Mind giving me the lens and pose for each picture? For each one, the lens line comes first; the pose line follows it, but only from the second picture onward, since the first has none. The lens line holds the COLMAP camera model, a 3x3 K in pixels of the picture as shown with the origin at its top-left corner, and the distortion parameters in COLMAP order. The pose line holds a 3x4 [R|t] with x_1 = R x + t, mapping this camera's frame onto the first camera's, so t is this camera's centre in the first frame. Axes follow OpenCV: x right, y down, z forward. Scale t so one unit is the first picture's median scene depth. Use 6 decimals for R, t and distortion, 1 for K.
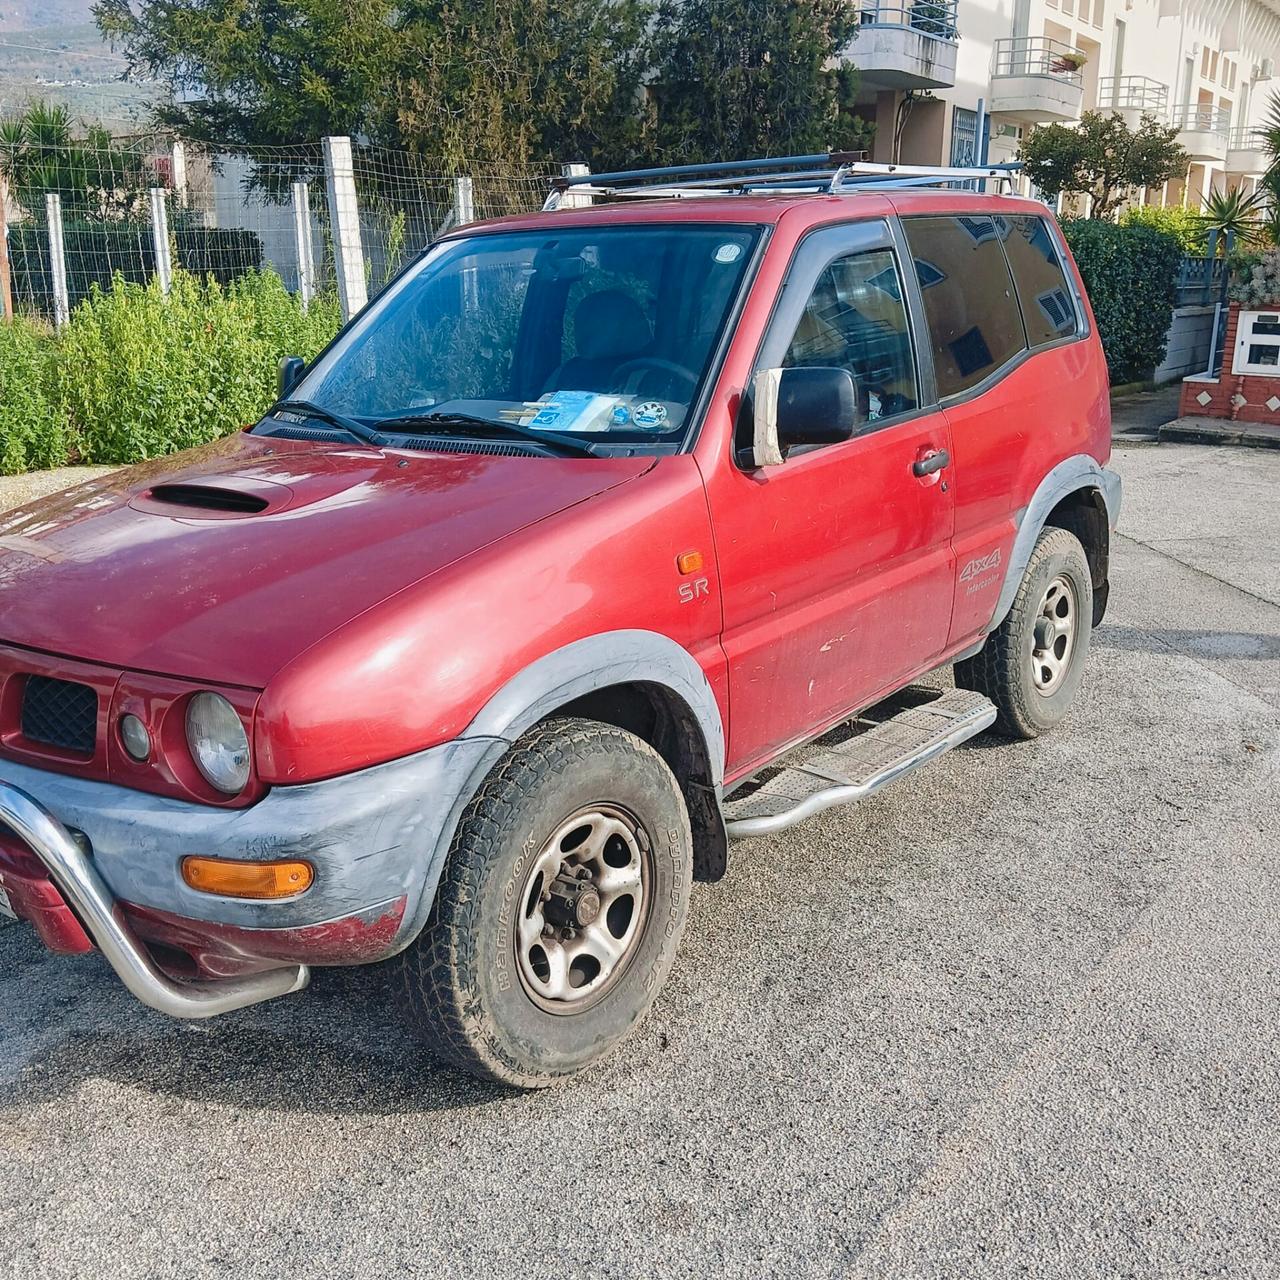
lens RADIAL K [[1429.5, 0, 633.9], [0, 1429.5, 651.5], [0, 0, 1]] dist [0.181630, -0.450246]
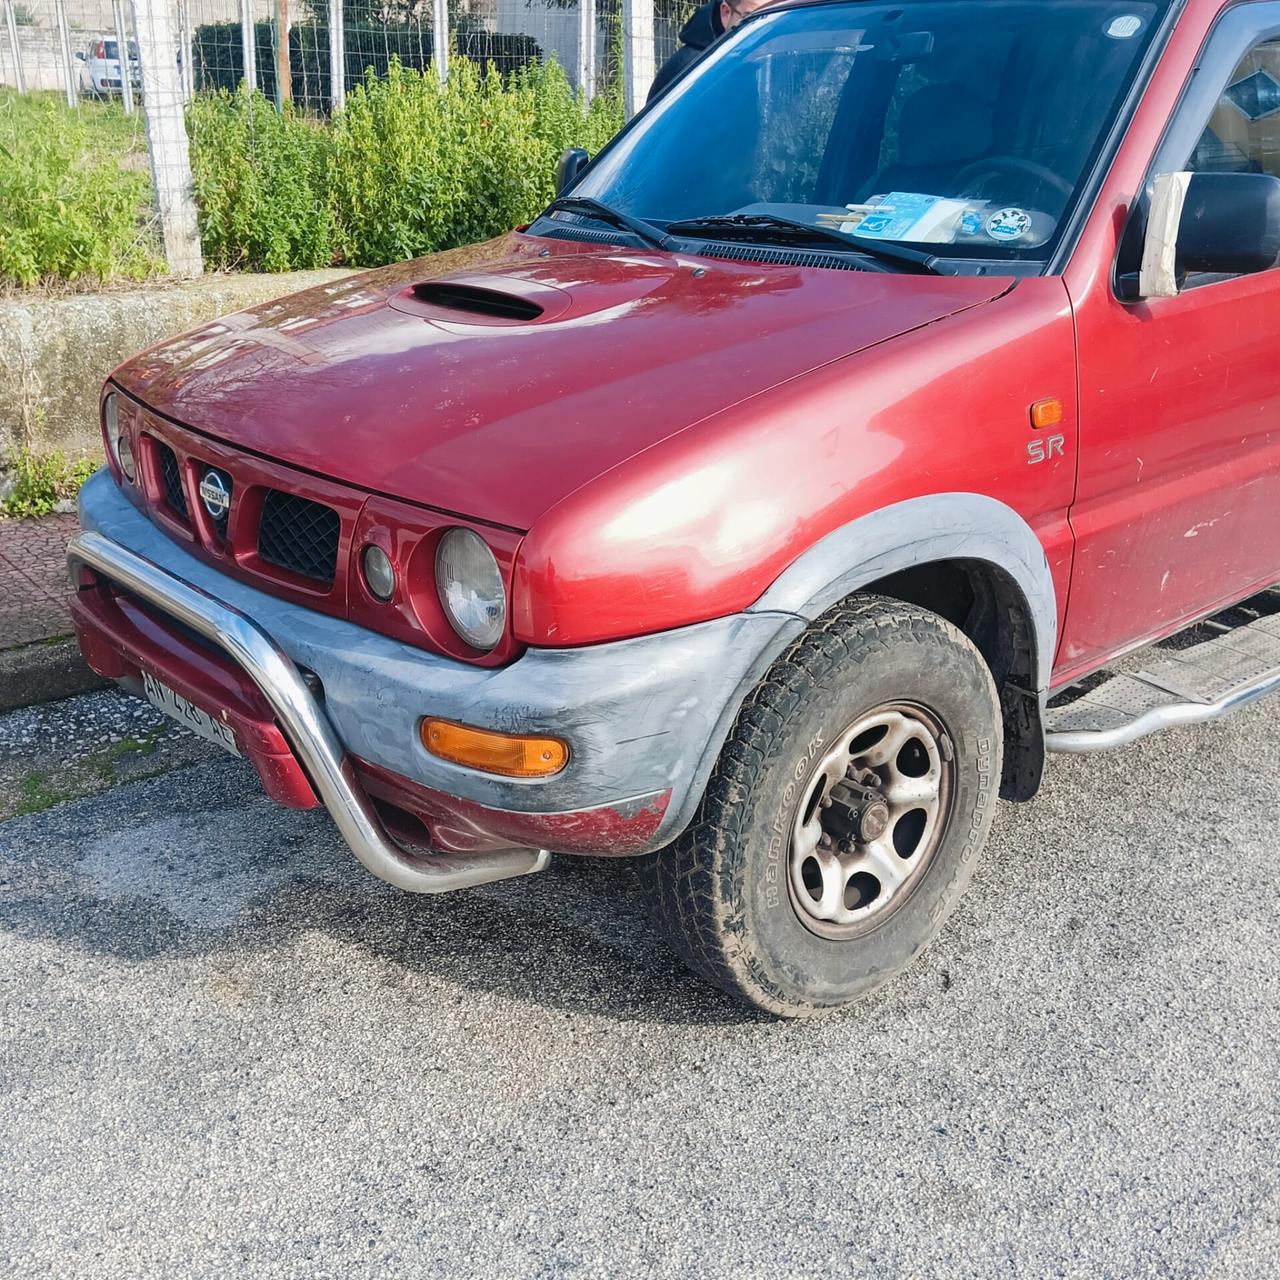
lens RADIAL K [[1417.8, 0, 637.6], [0, 1417.8, 655.7], [0, 0, 1]] dist [0.176463, -0.399727]
pose [[0.985077, 0.097188, -0.142047, -0.059775], [-0.081243, 0.990148, 0.114049, -0.001954], [0.151731, -0.100807, 0.983268, 0.166371]]
